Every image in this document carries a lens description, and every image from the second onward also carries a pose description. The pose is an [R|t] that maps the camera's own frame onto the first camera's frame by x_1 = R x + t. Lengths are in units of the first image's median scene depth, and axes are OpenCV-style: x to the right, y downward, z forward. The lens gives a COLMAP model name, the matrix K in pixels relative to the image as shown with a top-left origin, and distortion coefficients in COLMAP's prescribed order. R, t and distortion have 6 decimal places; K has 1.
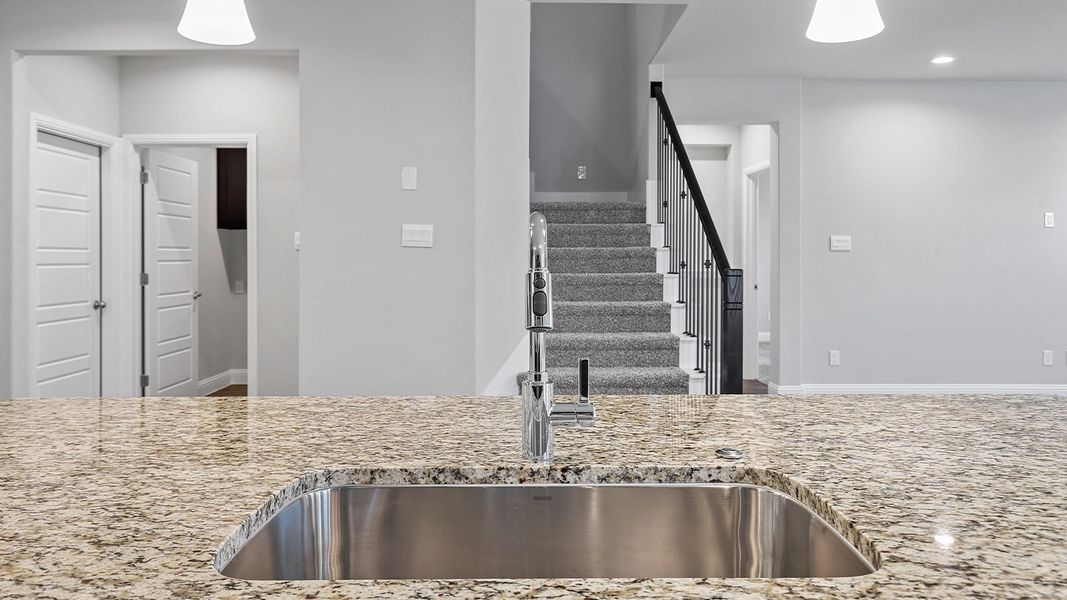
lens RADIAL K [[736.9, 0, 533.6], [0, 736.9, 254.0], [0, 0, 1]] dist [0.001608, 0.001379]
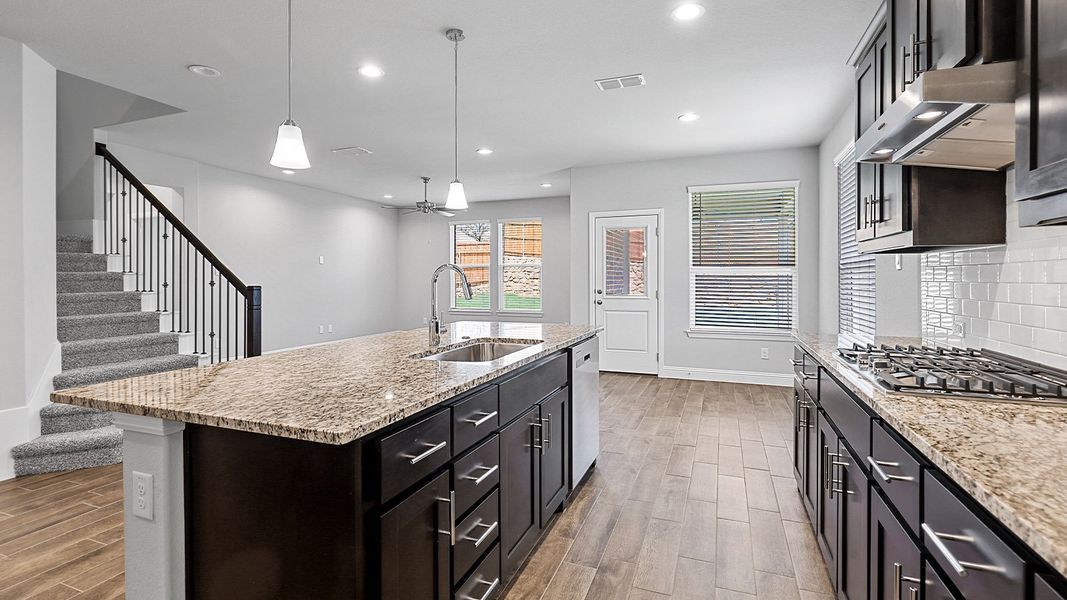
lens RADIAL K [[490.2, 0, 530.2], [0, 490.2, 279.2], [0, 0, 1]] dist [-0.000169, -0.000150]
pose [[0.372725, -0.003823, 0.927934, -0.384443], [0.002181, 0.999992, 0.003244, 0.002136], [-0.927939, 0.000815, 0.372730, -0.015709]]
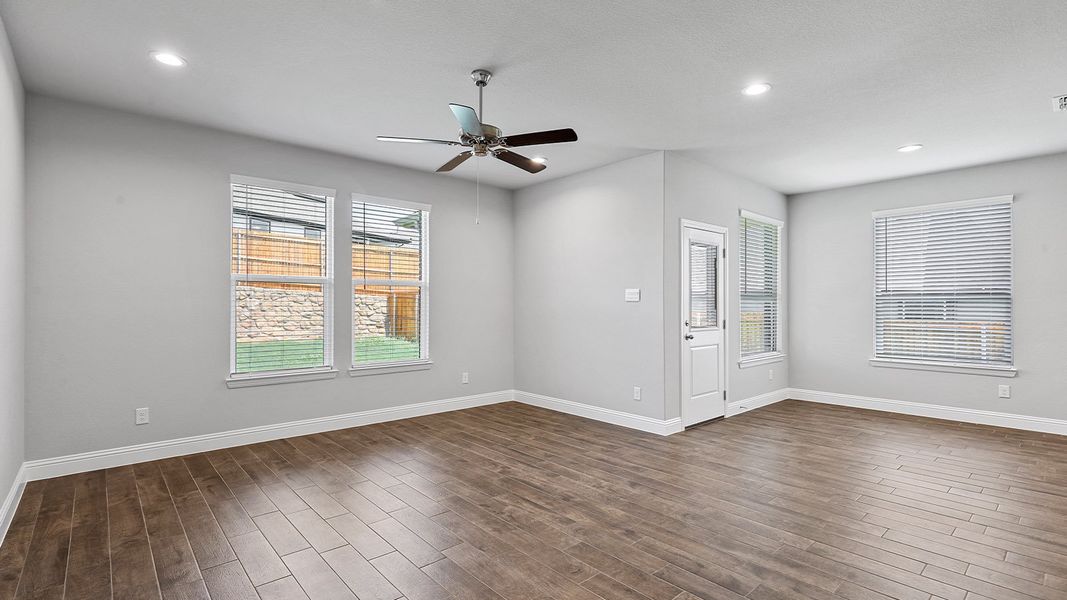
lens RADIAL K [[489.5, 0, 530.5], [0, 489.5, 302.0], [0, 0, 1]] dist [-0.001222, -0.000242]
pose [[-0.656555, 0.000605, 0.754278, 0.306895], [-0.003880, 0.999984, -0.004180, 0.001837], [-0.754268, -0.005671, -0.656542, 1.127636]]
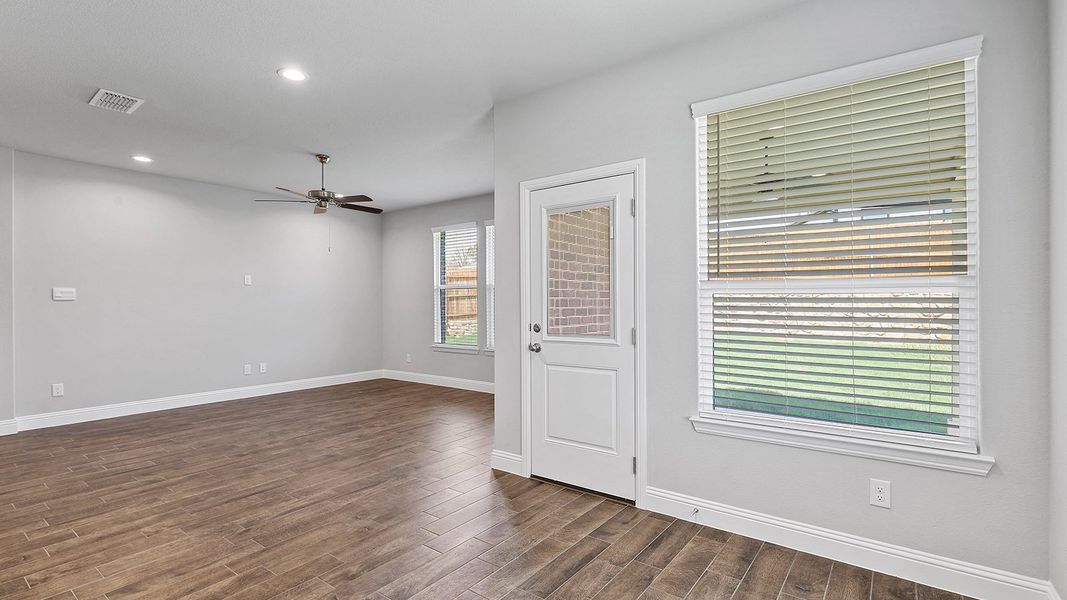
lens RADIAL K [[489.5, 0, 530.5], [0, 489.5, 302.0], [0, 0, 1]] dist [-0.001222, -0.000242]
pose [[0.606929, -0.003660, 0.794748, 0.292608], [0.005202, 0.999986, 0.000632, 0.002291], [-0.794739, 0.003751, 0.606940, -0.111218]]
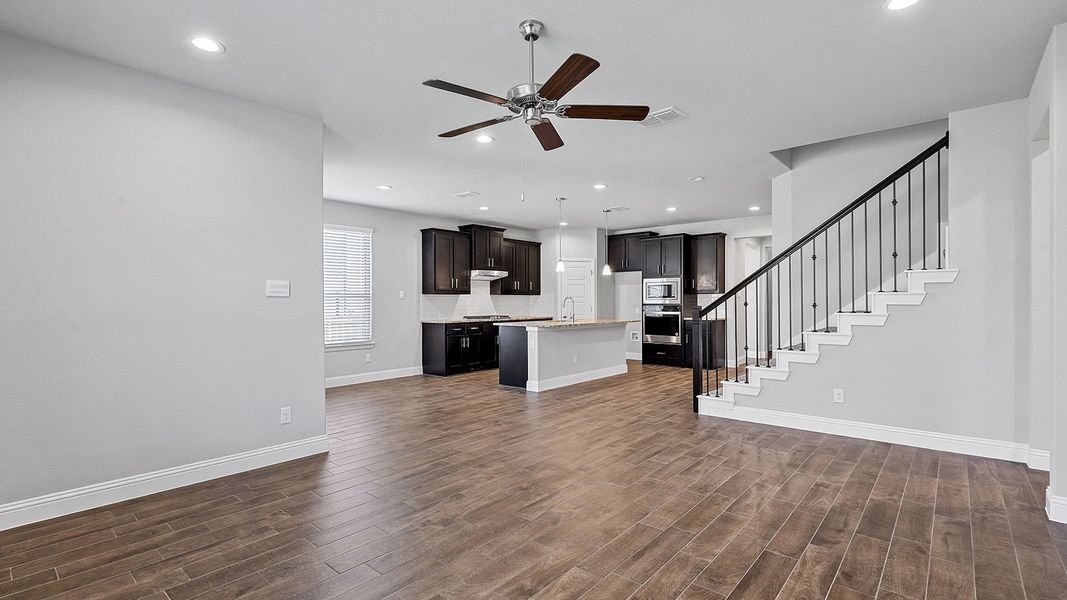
lens RADIAL K [[489.5, 0, 530.5], [0, 489.5, 302.0], [0, 0, 1]] dist [-0.001222, -0.000242]
pose [[-0.664522, 0.003490, -0.747261, 1.181607], [0.005334, 0.999986, -0.000073, 0.005741], [0.747250, -0.004034, -0.664531, 1.114800]]
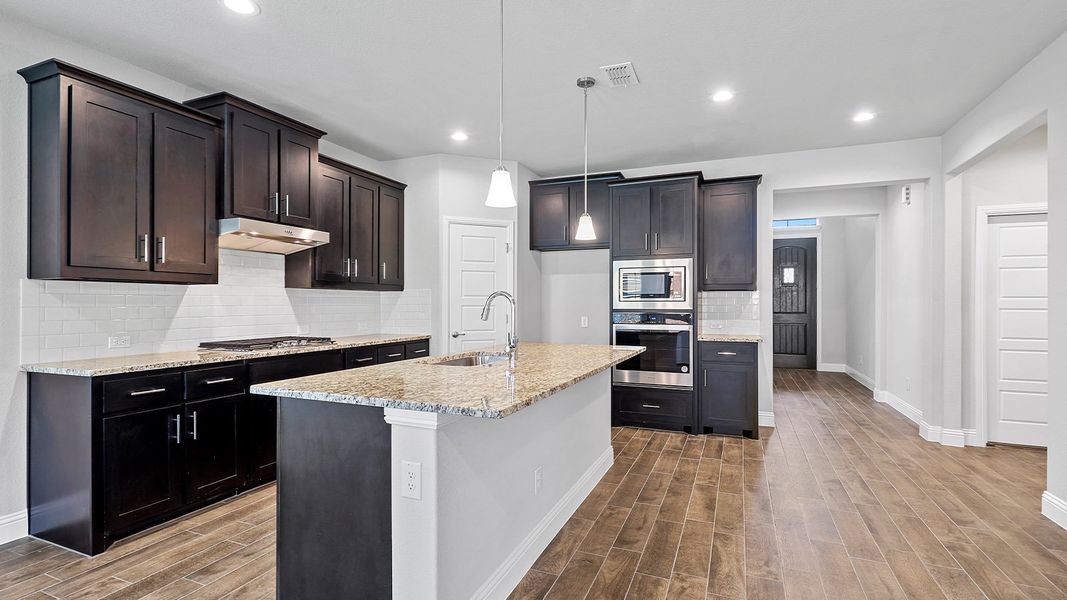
lens RADIAL K [[489.5, 0, 530.5], [0, 489.5, 302.0], [0, 0, 1]] dist [-0.001222, -0.000242]
pose [[-0.399682, -0.002754, -0.916650, 0.481226], [0.000932, 0.999994, -0.003410, 0.003430], [0.916653, -0.002217, -0.399677, 0.463650]]
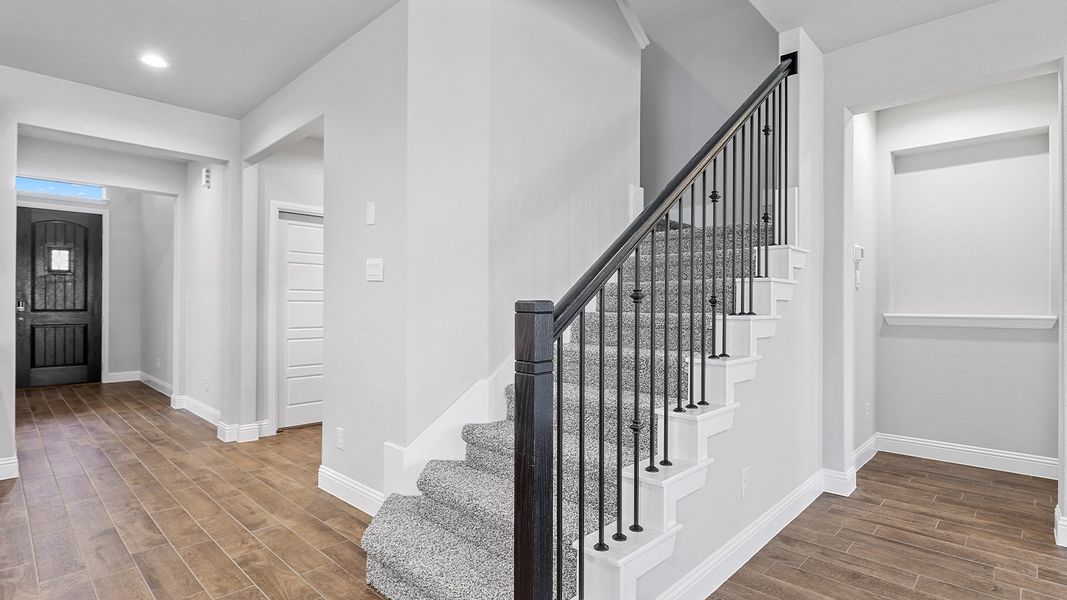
lens RADIAL K [[520.7, 0, 537.6], [0, 520.7, 302.9], [0, 0, 1]] dist [-0.002210, -0.000651]
pose [[0.719166, 0.000901, -0.694837, 0.378545], [-0.001704, 0.999998, -0.000467, 0.015771], [0.694836, 0.001520, 0.719167, 0.500375]]
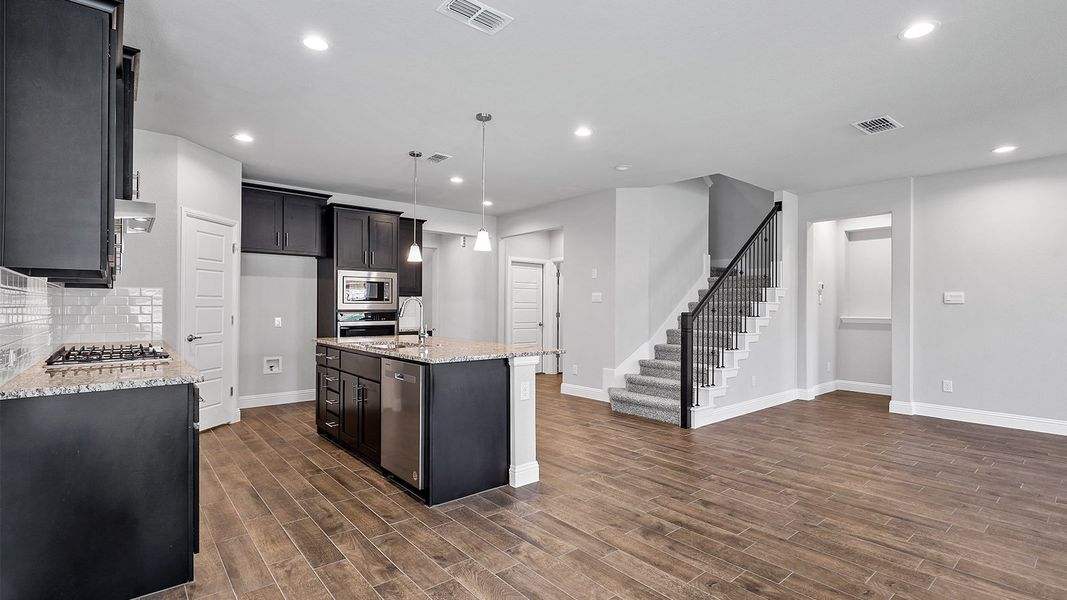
lens RADIAL K [[491.9, 0, 539.6], [0, 491.9, 303.9], [0, 0, 1]] dist [-0.000109, -0.000451]
pose [[0.642969, -0.000804, -0.765892, 0.732125], [-0.004613, 0.999977, -0.004922, 0.004537], [0.765879, 0.006697, 0.642950, -0.131776]]
